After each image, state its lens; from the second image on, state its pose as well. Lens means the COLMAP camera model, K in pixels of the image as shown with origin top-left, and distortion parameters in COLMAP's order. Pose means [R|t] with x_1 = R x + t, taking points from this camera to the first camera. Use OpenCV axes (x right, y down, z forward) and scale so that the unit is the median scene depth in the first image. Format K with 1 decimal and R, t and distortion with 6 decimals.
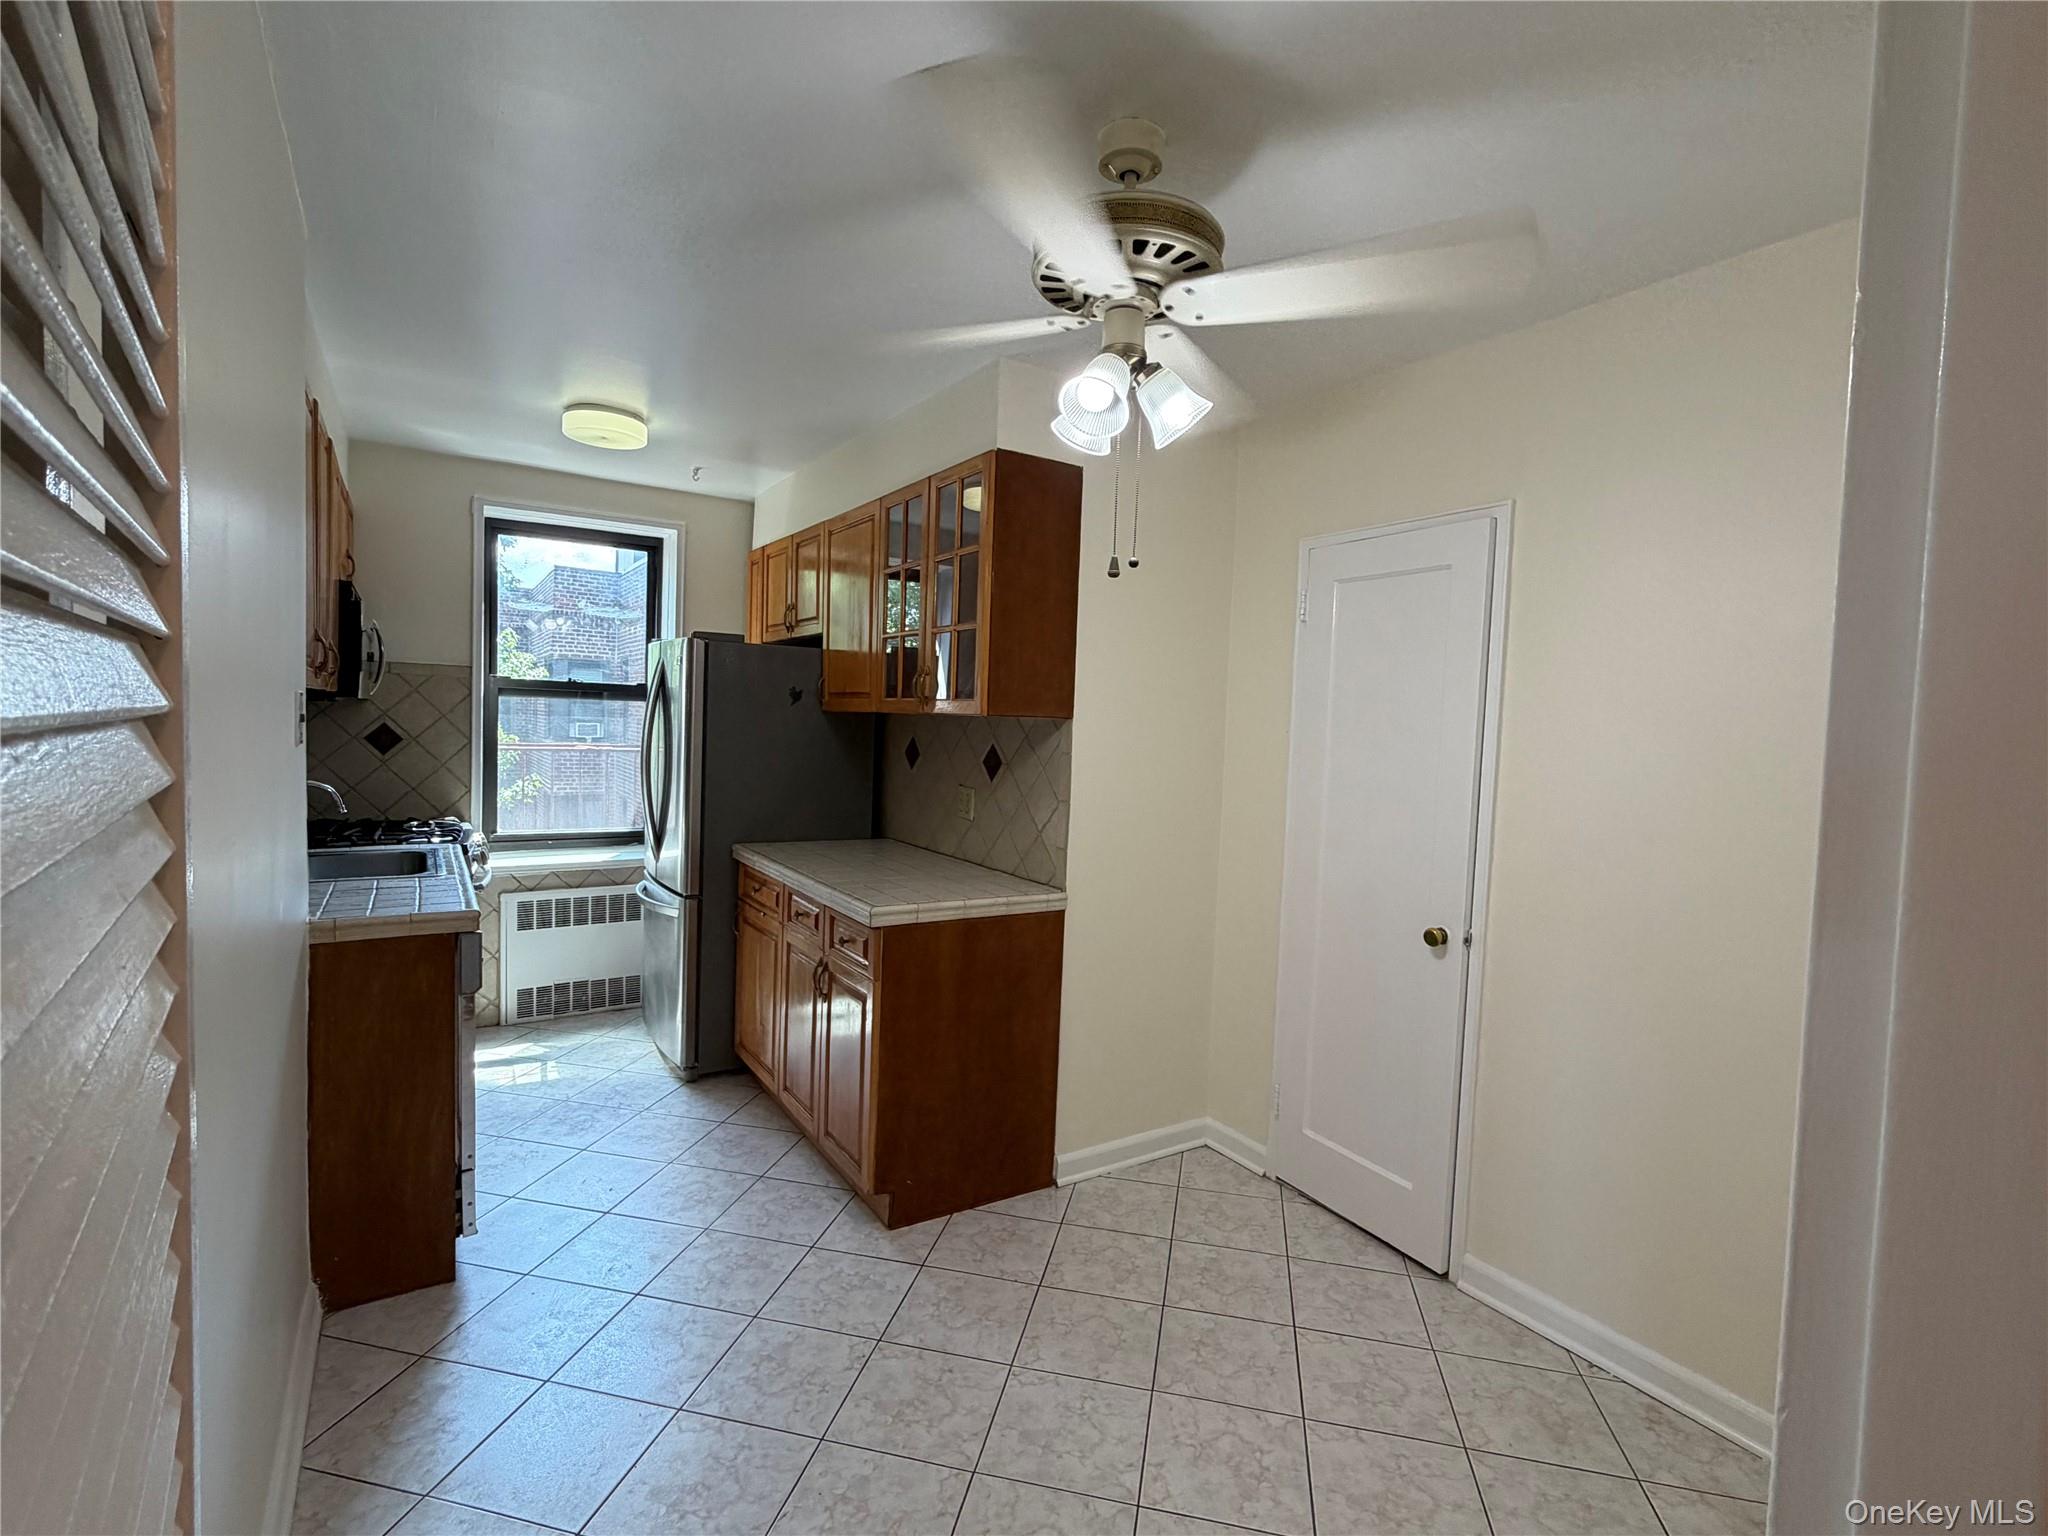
lens RADIAL K [[957.0, 0, 1017.5], [0, 957.0, 771.0], [0, 0, 1]] dist [0.010027, 0.001353]
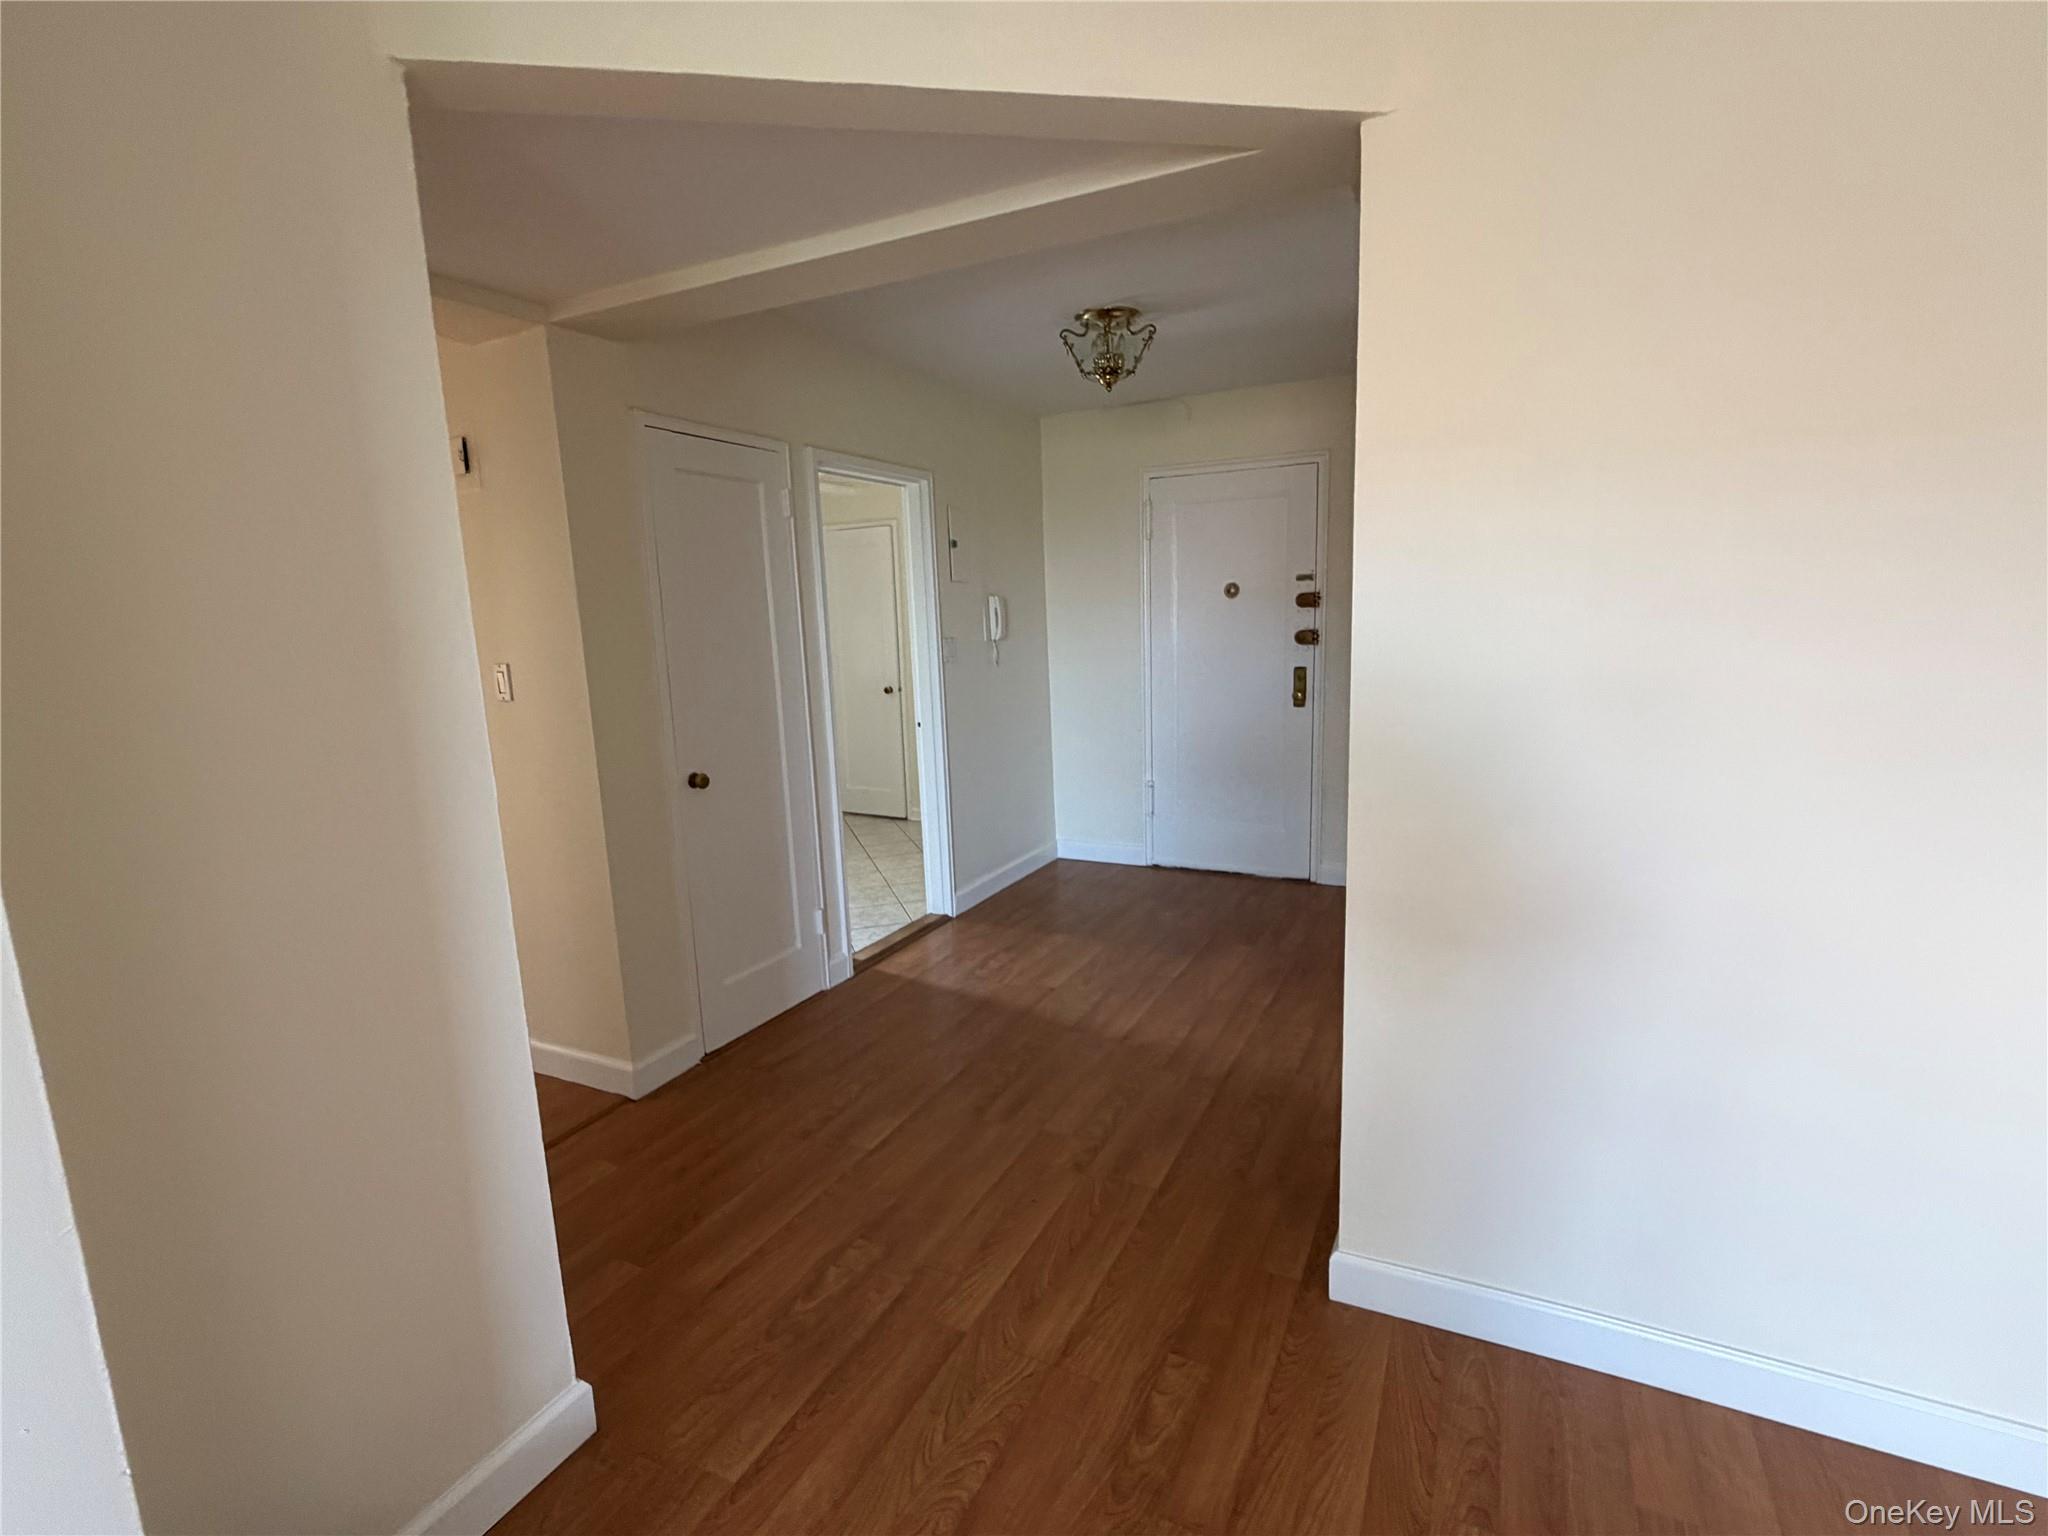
lens RADIAL K [[957.0, 0, 1029.6], [0, 957.0, 775.9], [0, 0, 1]] dist [0.010027, 0.001353]
pose [[0.852811, -0.150976, 0.499919, -0.560343], [0.090597, 0.985555, 0.143089, 0.067590], [-0.514301, -0.076736, 0.854170, -1.407526]]
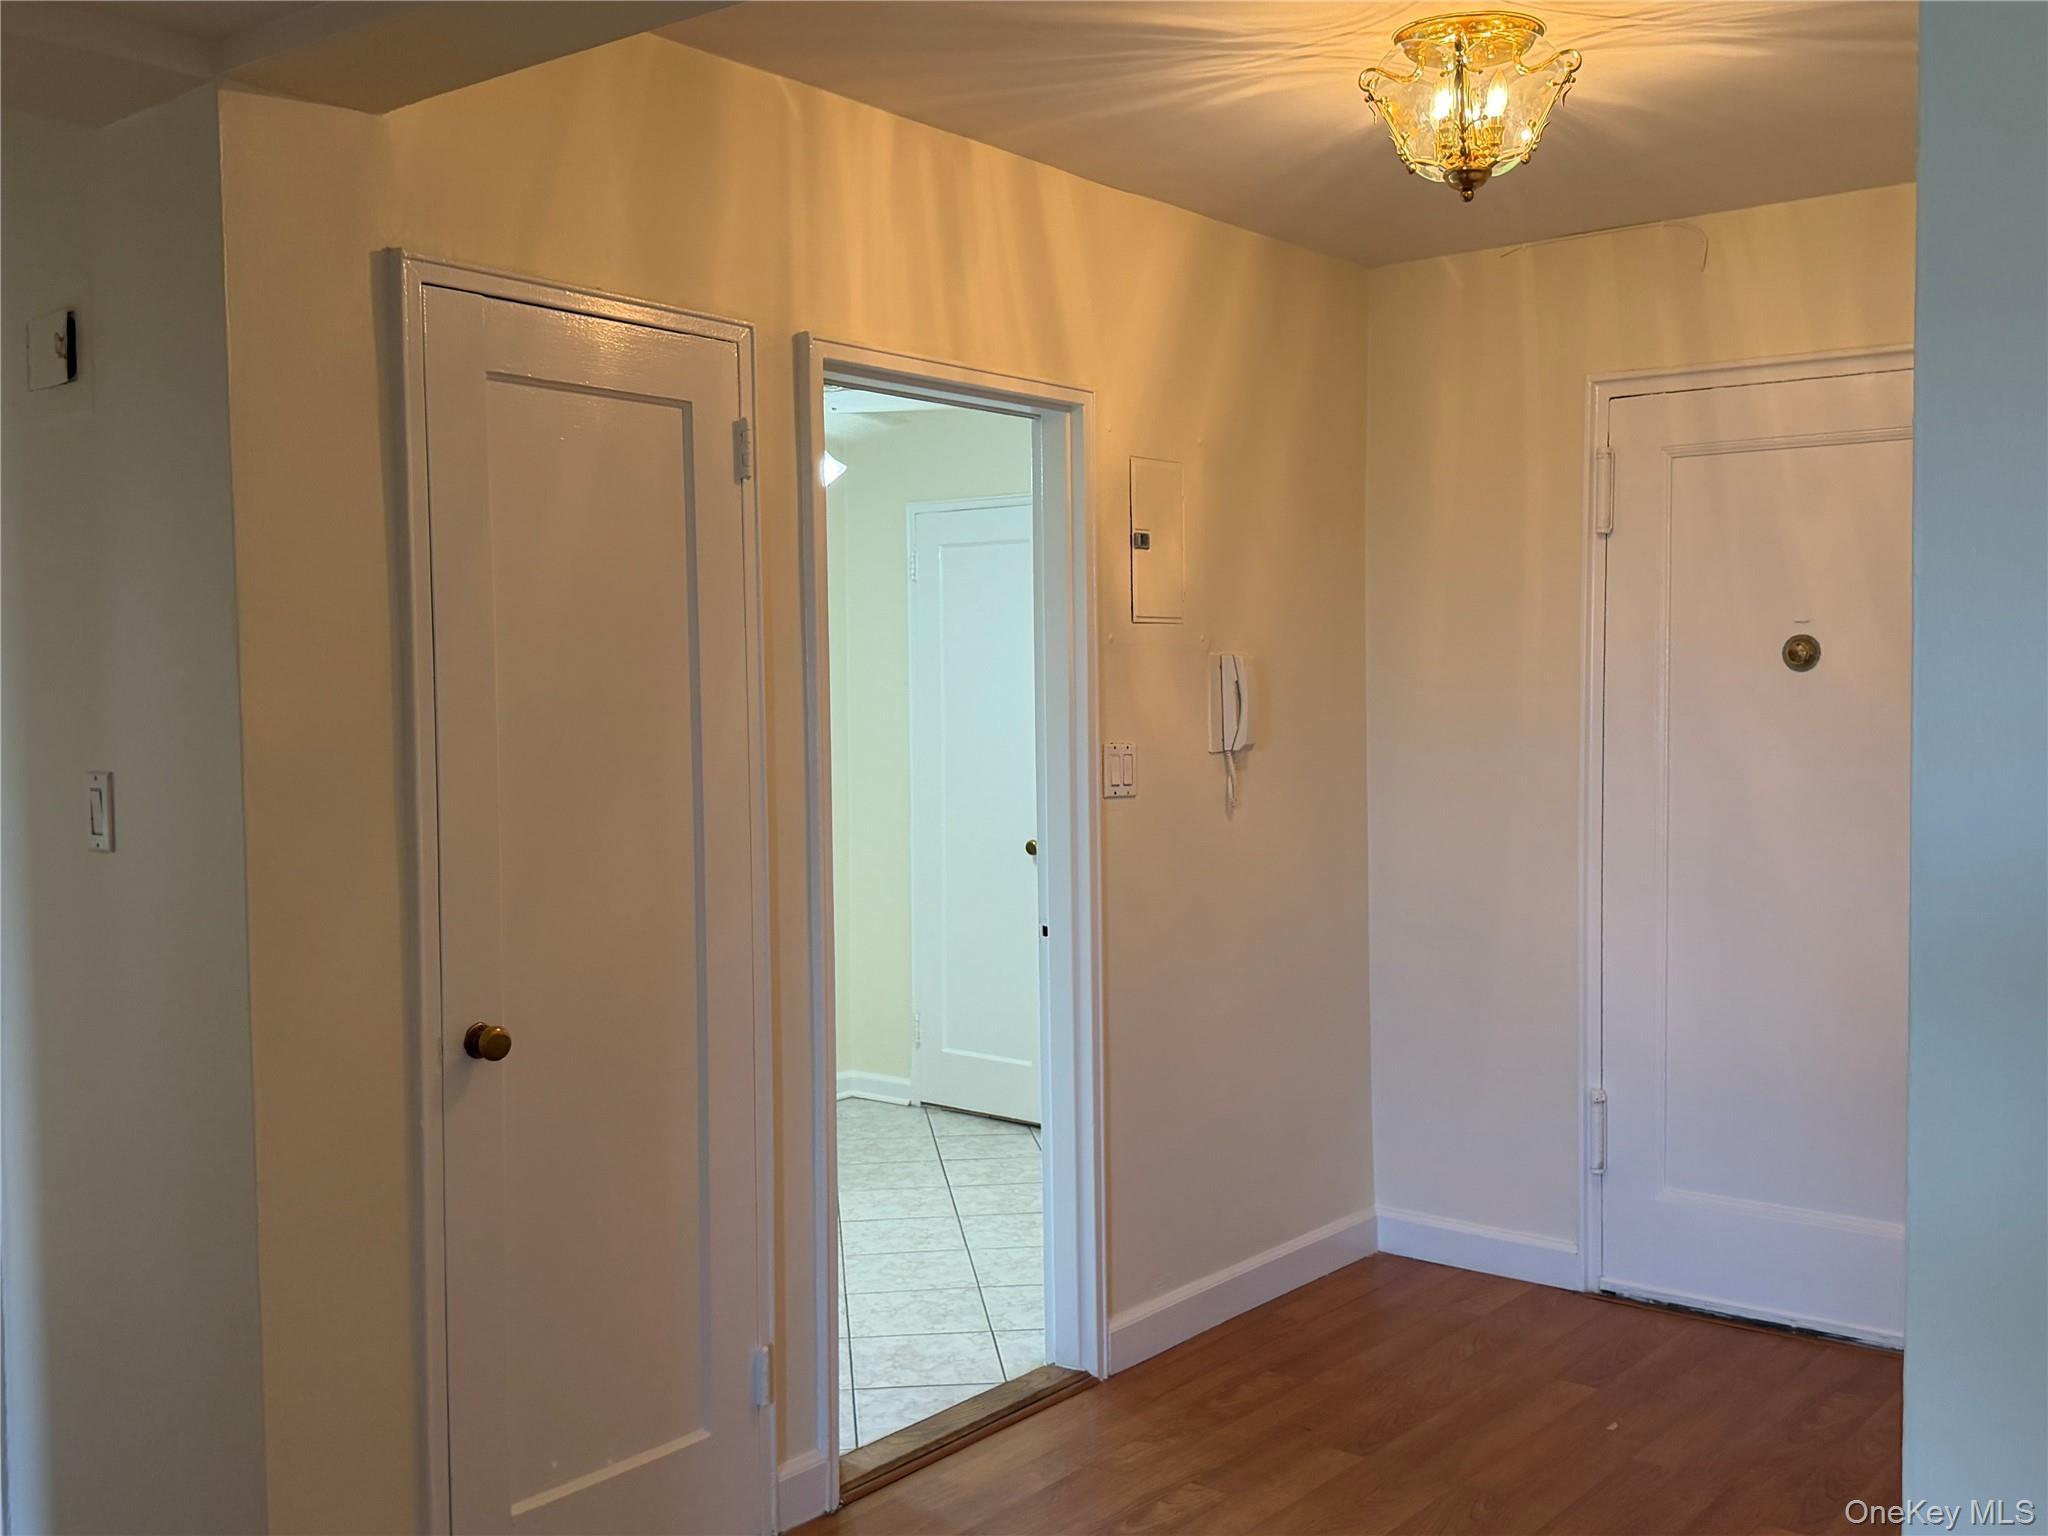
lens RADIAL K [[1979.4, 0, 1025.5], [0, 1979.4, 789.0], [0, 0, 1]] dist [0.056881, 0.000000]
pose [[0.941599, -0.060116, 0.331327, -0.393117], [0.059542, 0.998155, 0.011895, 0.069028], [-0.331431, 0.008527, 0.943441, -1.336224]]
